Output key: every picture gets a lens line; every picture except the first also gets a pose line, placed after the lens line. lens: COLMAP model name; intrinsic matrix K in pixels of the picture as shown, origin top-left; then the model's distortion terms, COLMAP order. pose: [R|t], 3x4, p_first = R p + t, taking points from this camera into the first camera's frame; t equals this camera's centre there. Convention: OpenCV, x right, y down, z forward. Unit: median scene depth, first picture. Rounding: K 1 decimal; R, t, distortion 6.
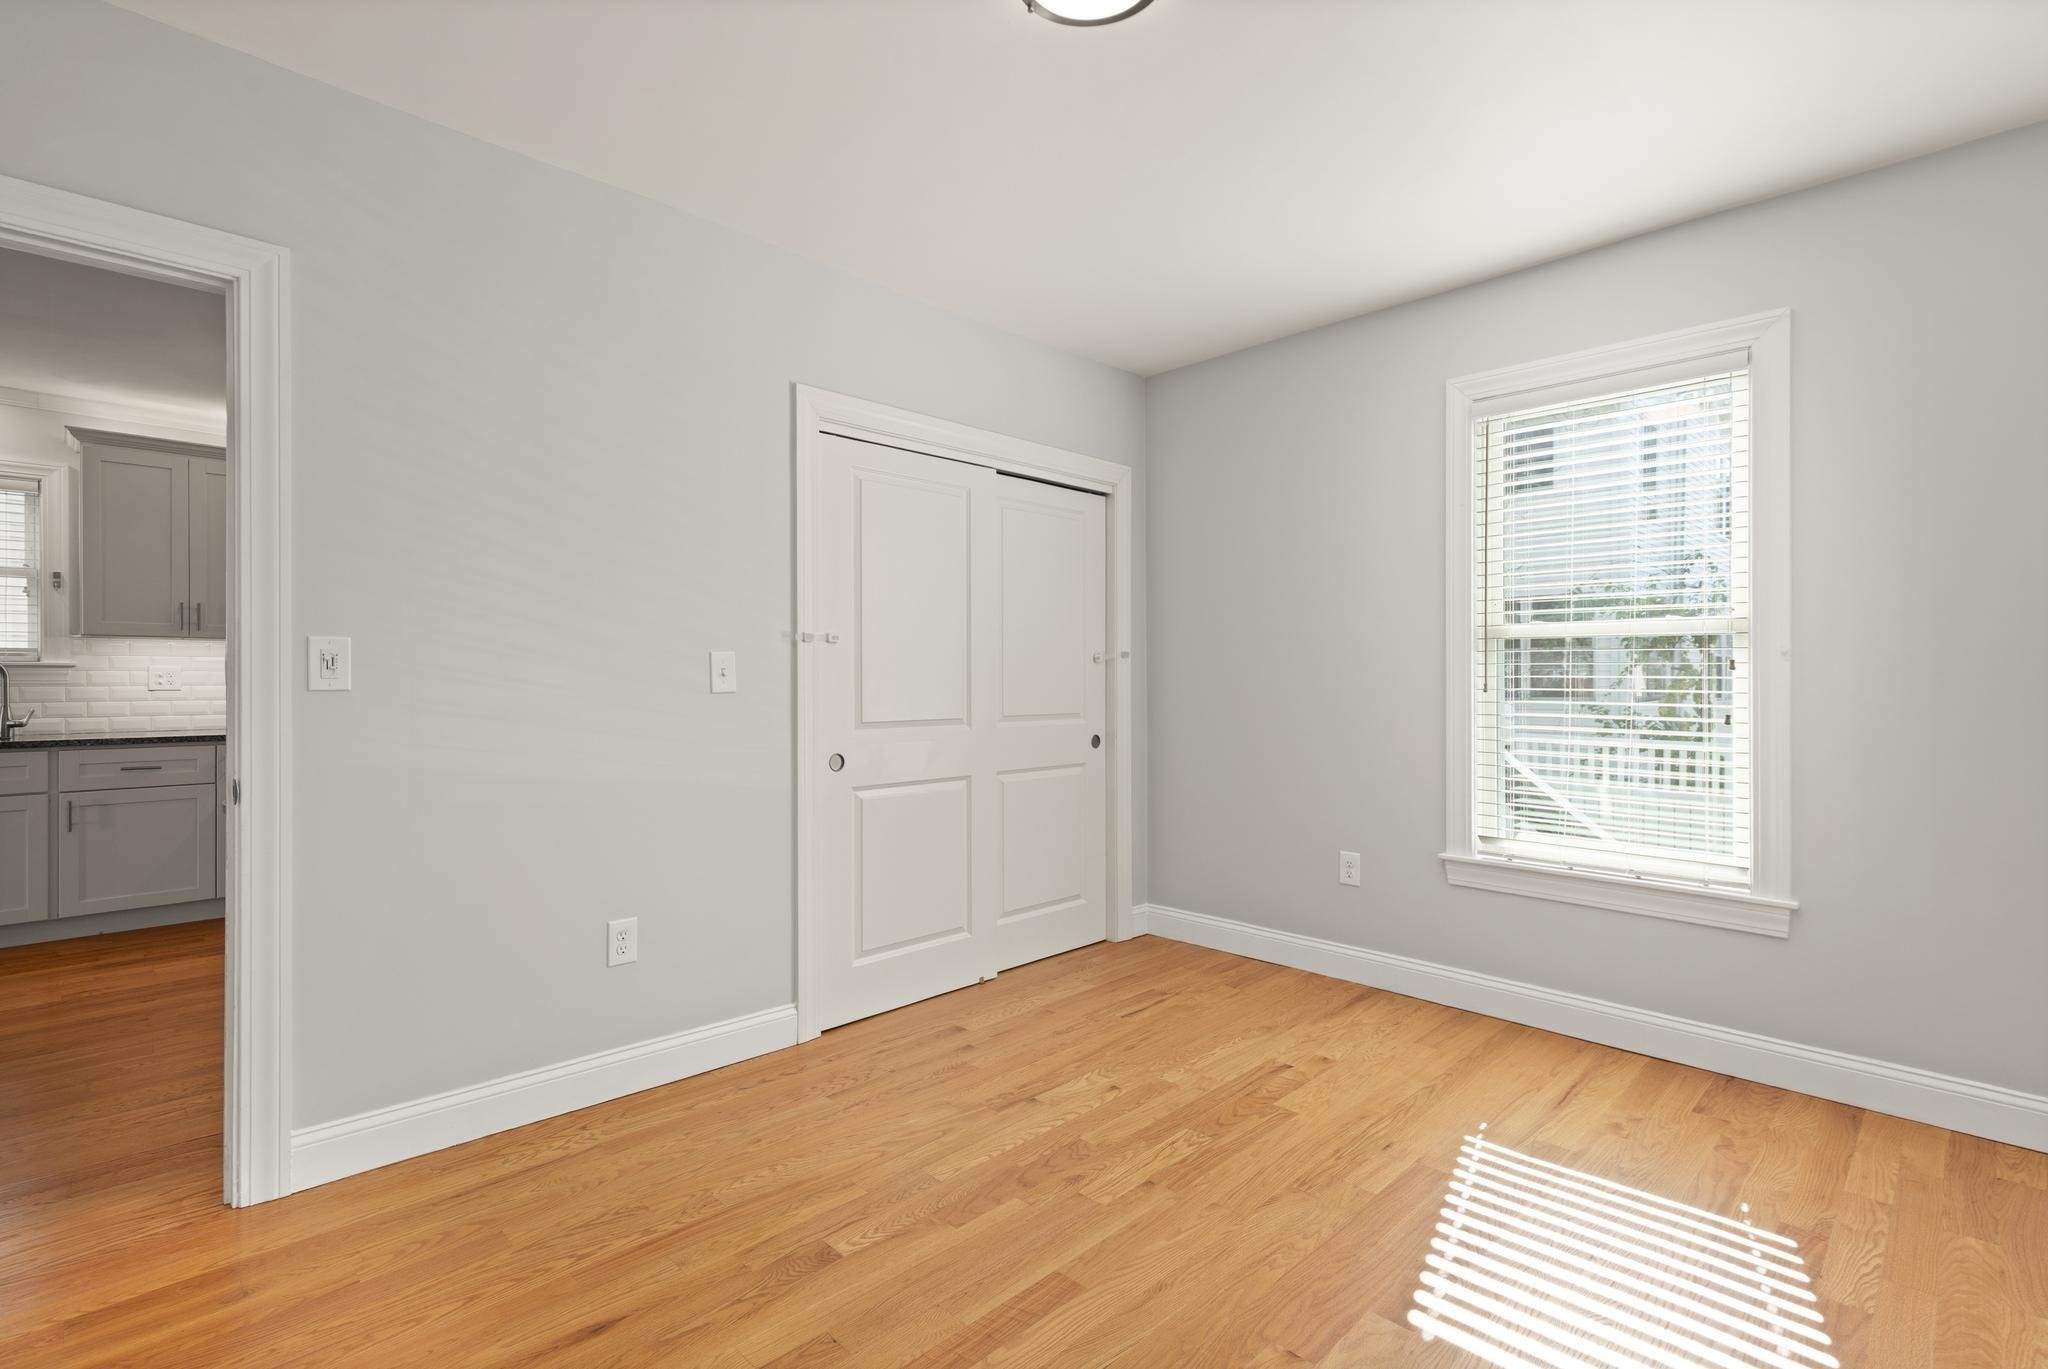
lens RADIAL K [[948.4, 0, 1027.3], [0, 948.4, 683.1], [0, 0, 1]] dist [0.006285, 0.000592]
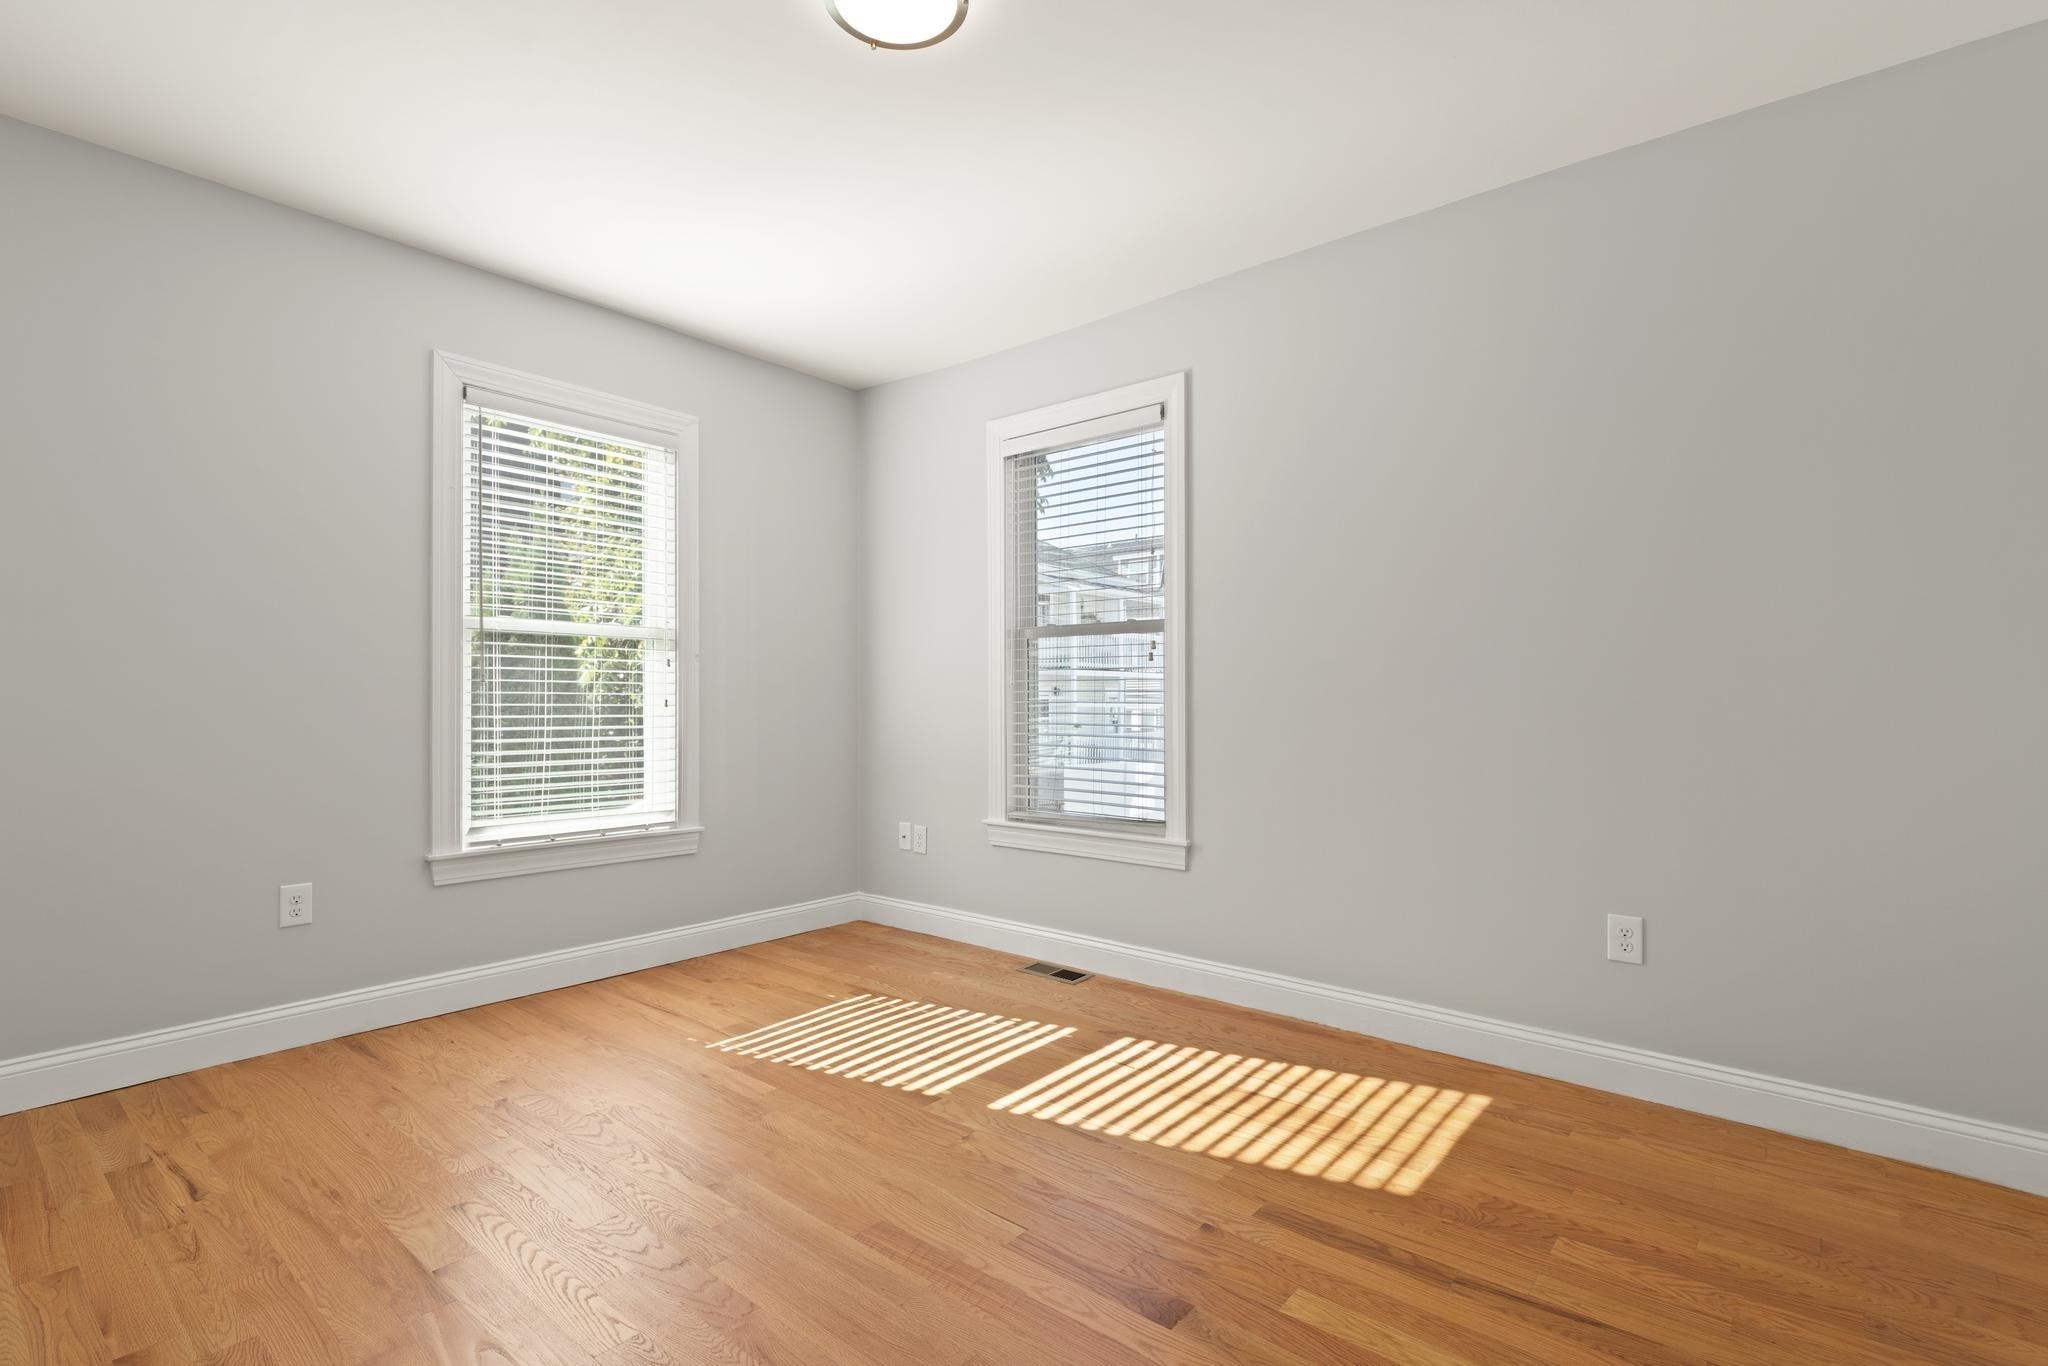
lens RADIAL K [[951.6, 0, 1031.9], [0, 951.6, 695.2], [0, 0, 1]] dist [0.005007, -0.000178]
pose [[-0.099275, 0.003599, 0.995054, -0.594110], [0.003061, 0.999990, -0.003311, 0.029556], [-0.995055, 0.002717, -0.099285, 0.543297]]
